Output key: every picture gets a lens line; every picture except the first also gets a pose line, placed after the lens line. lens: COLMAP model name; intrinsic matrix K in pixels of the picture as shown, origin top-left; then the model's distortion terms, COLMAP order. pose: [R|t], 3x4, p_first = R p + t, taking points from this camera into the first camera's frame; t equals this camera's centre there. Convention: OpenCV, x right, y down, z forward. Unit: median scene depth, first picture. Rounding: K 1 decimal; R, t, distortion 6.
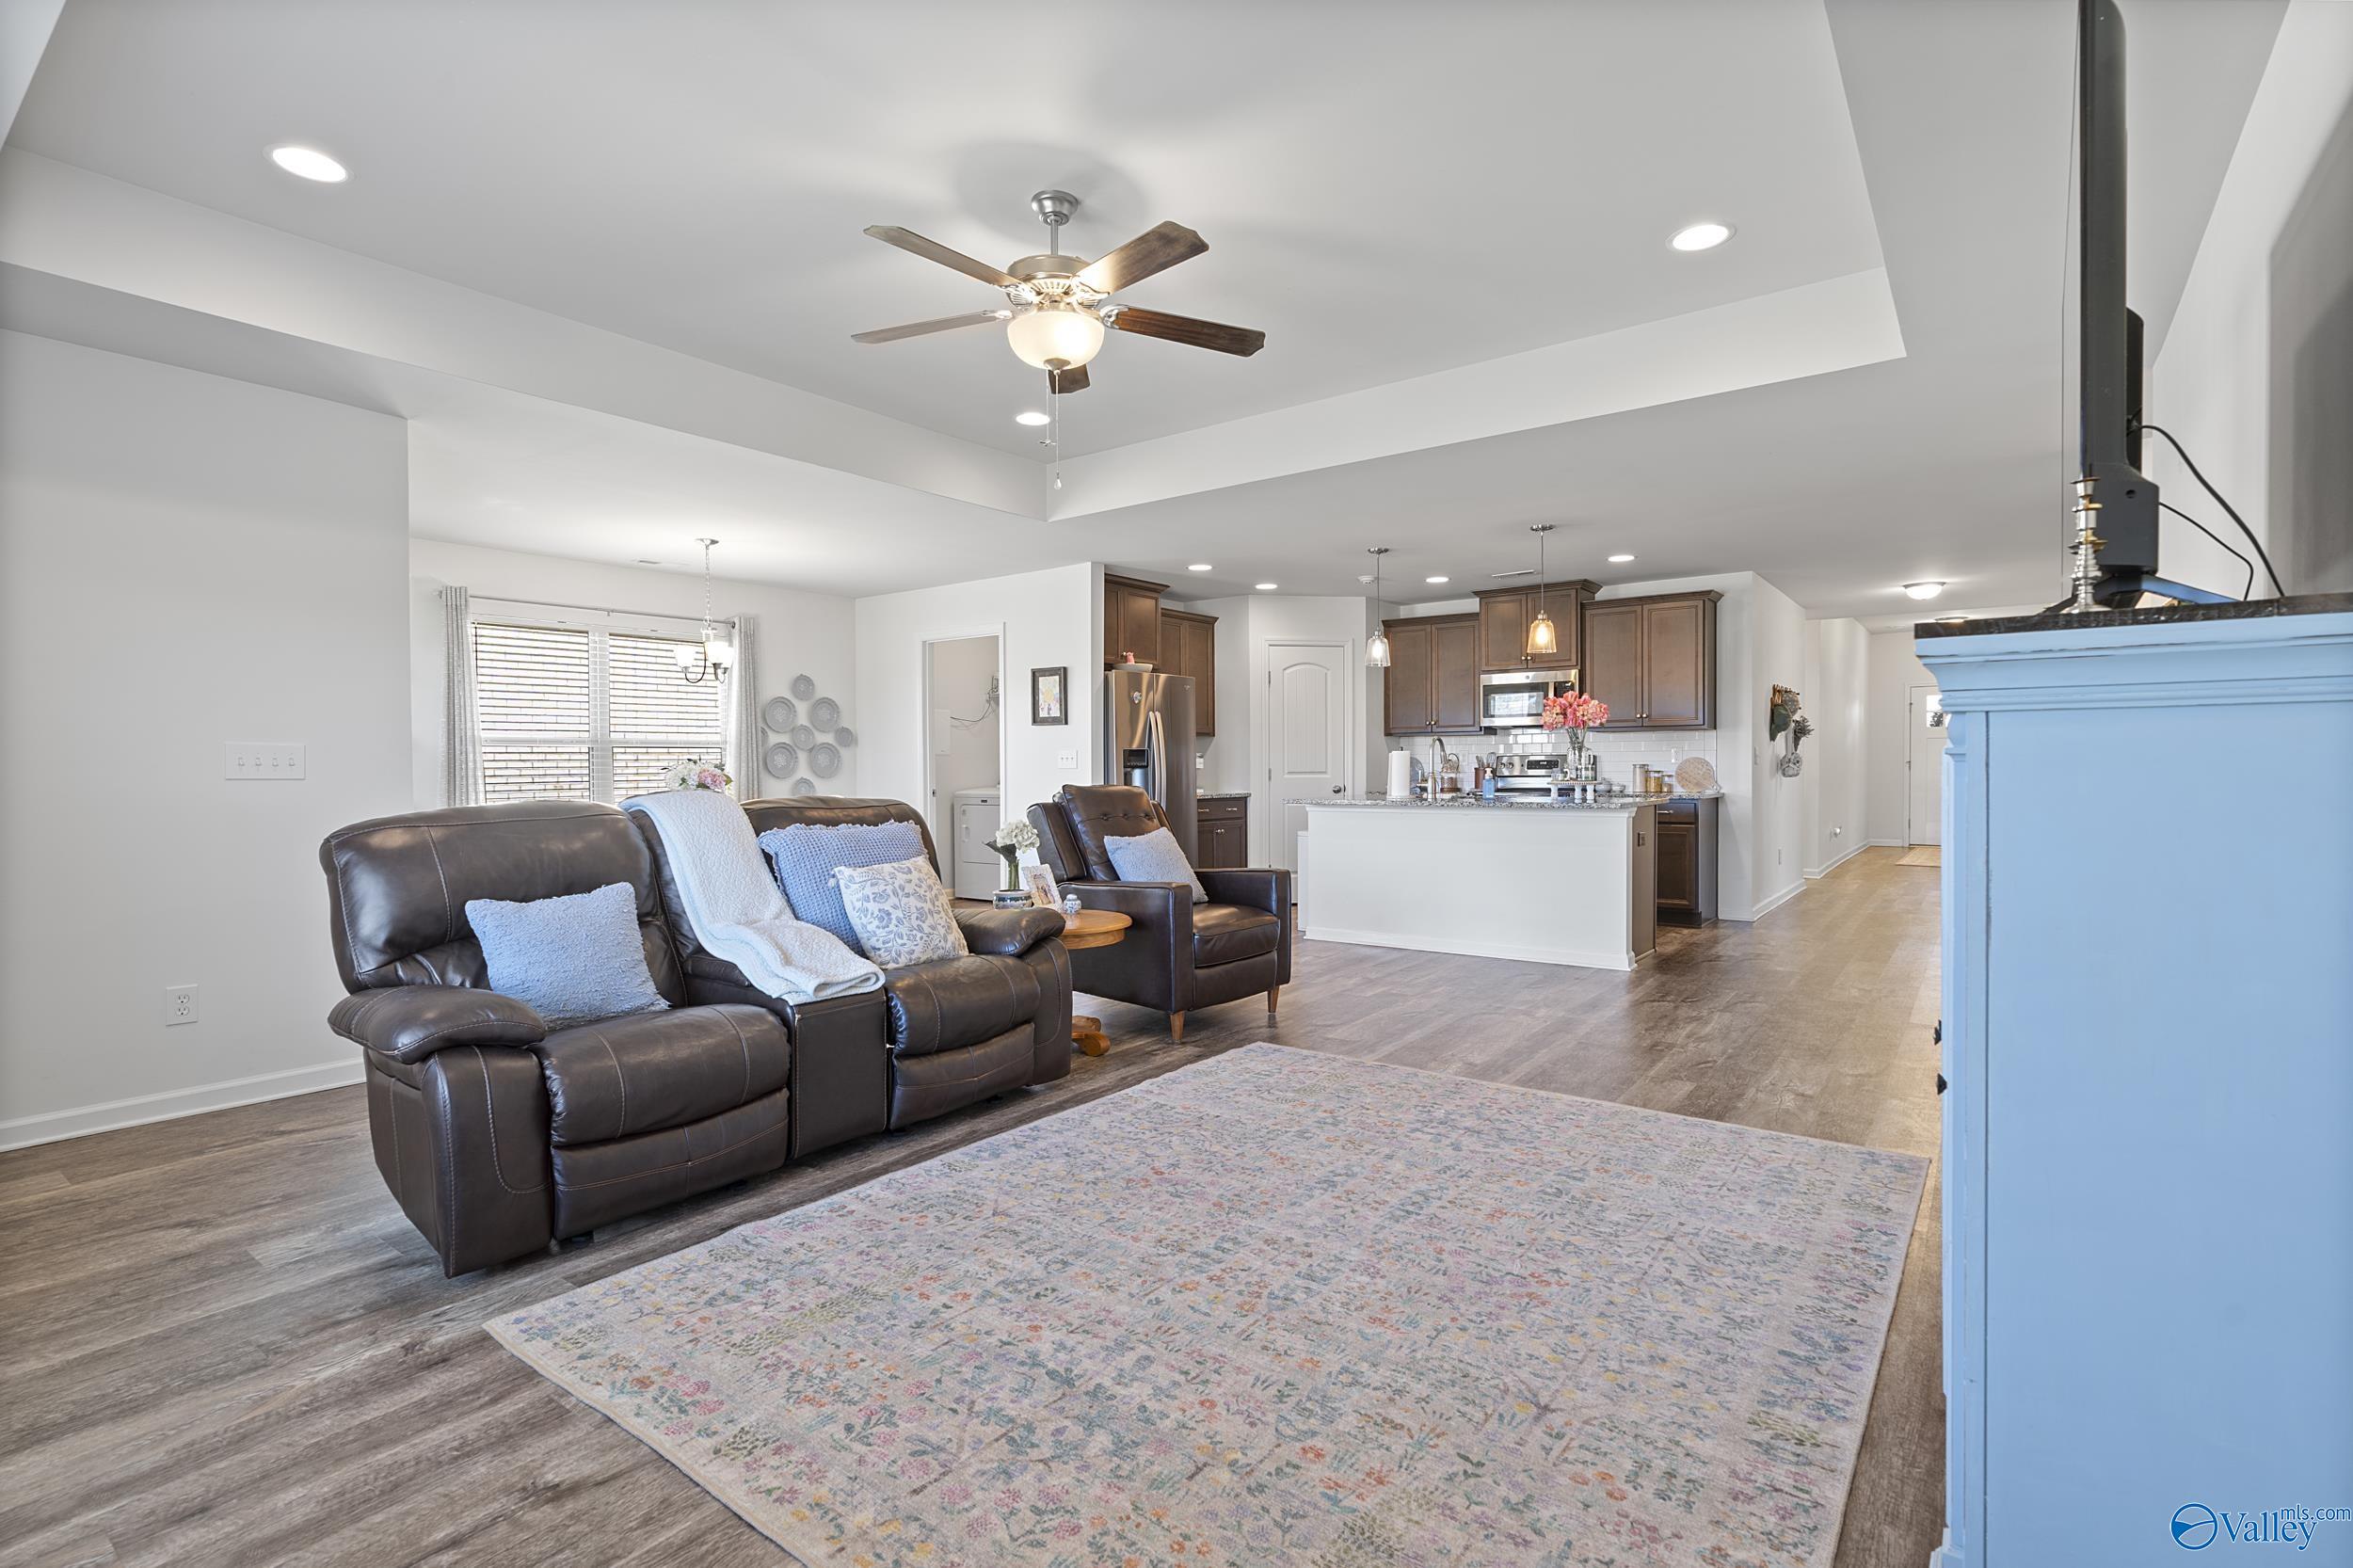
lens RADIAL K [[1097.8, 0, 1179.6], [0, 1097.8, 779.9], [0, 0, 1]] dist [-0.011463, 0.003997]
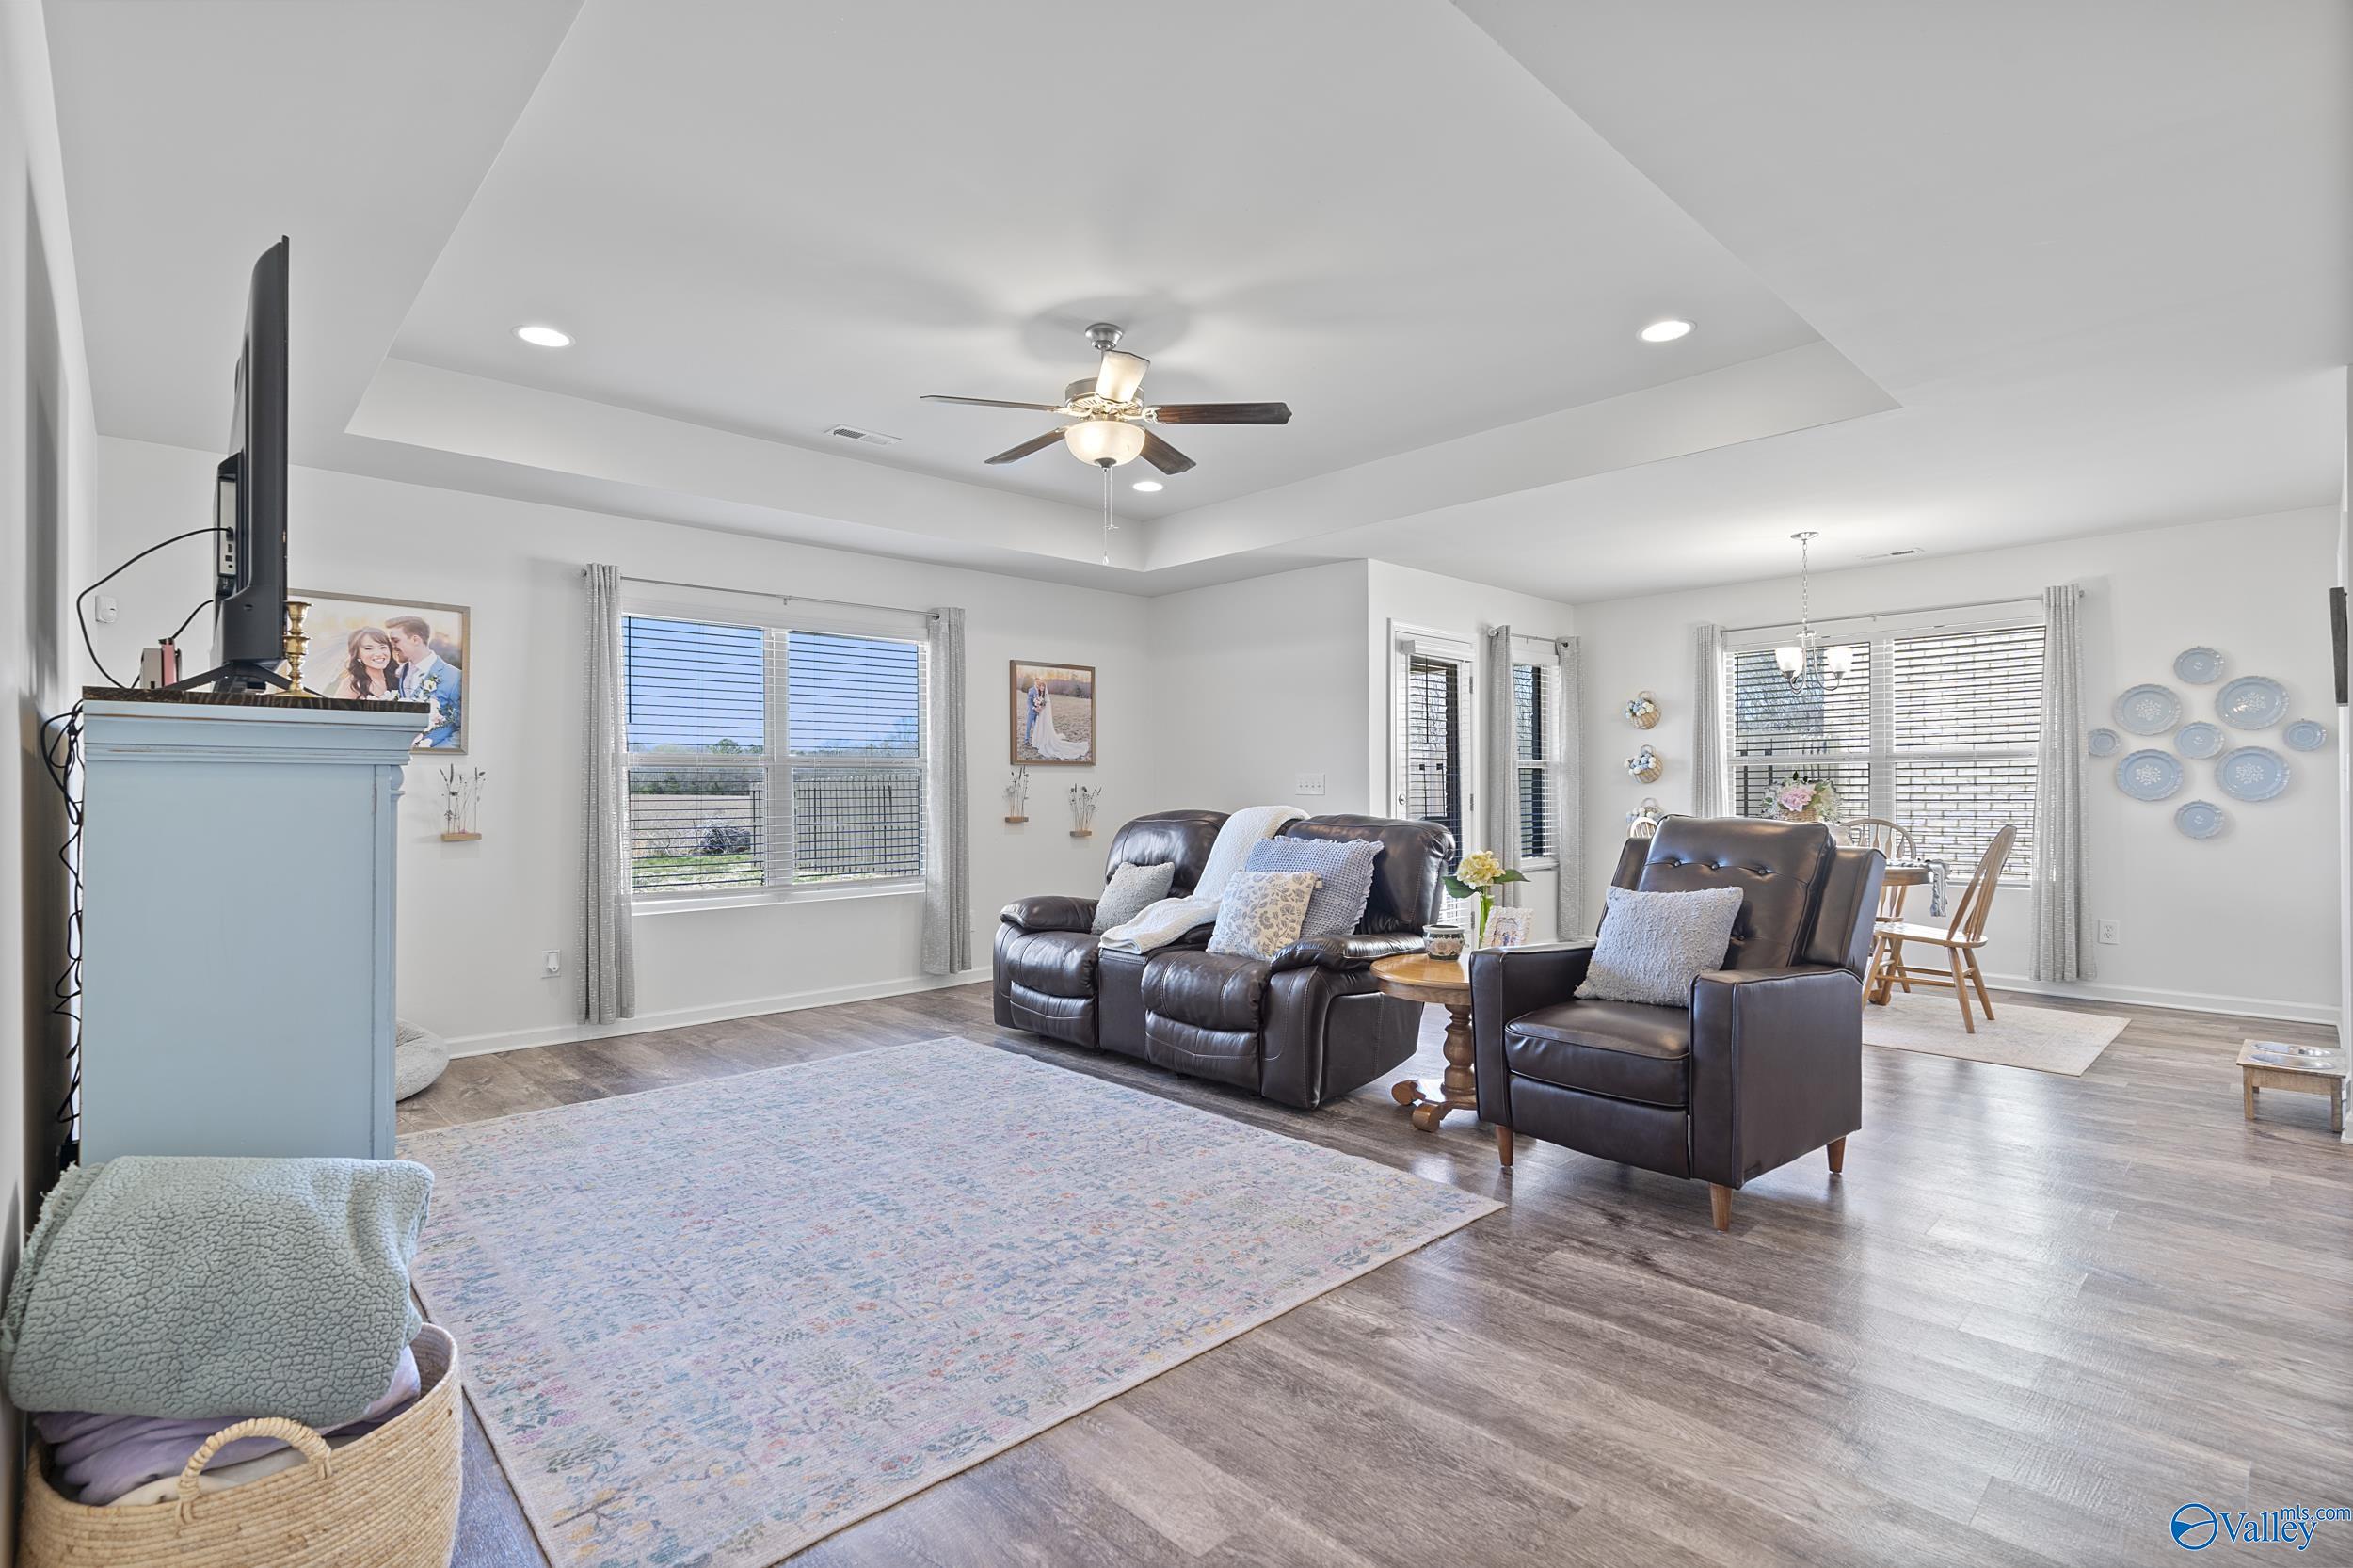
lens RADIAL K [[1097.8, 0, 1179.6], [0, 1097.8, 779.9], [0, 0, 1]] dist [-0.011463, 0.003997]
pose [[-0.161875, -0.000114, -0.986811, 1.090172], [-0.007227, 0.999973, 0.001070, -0.028084], [0.986785, 0.007305, -0.161872, 1.297995]]
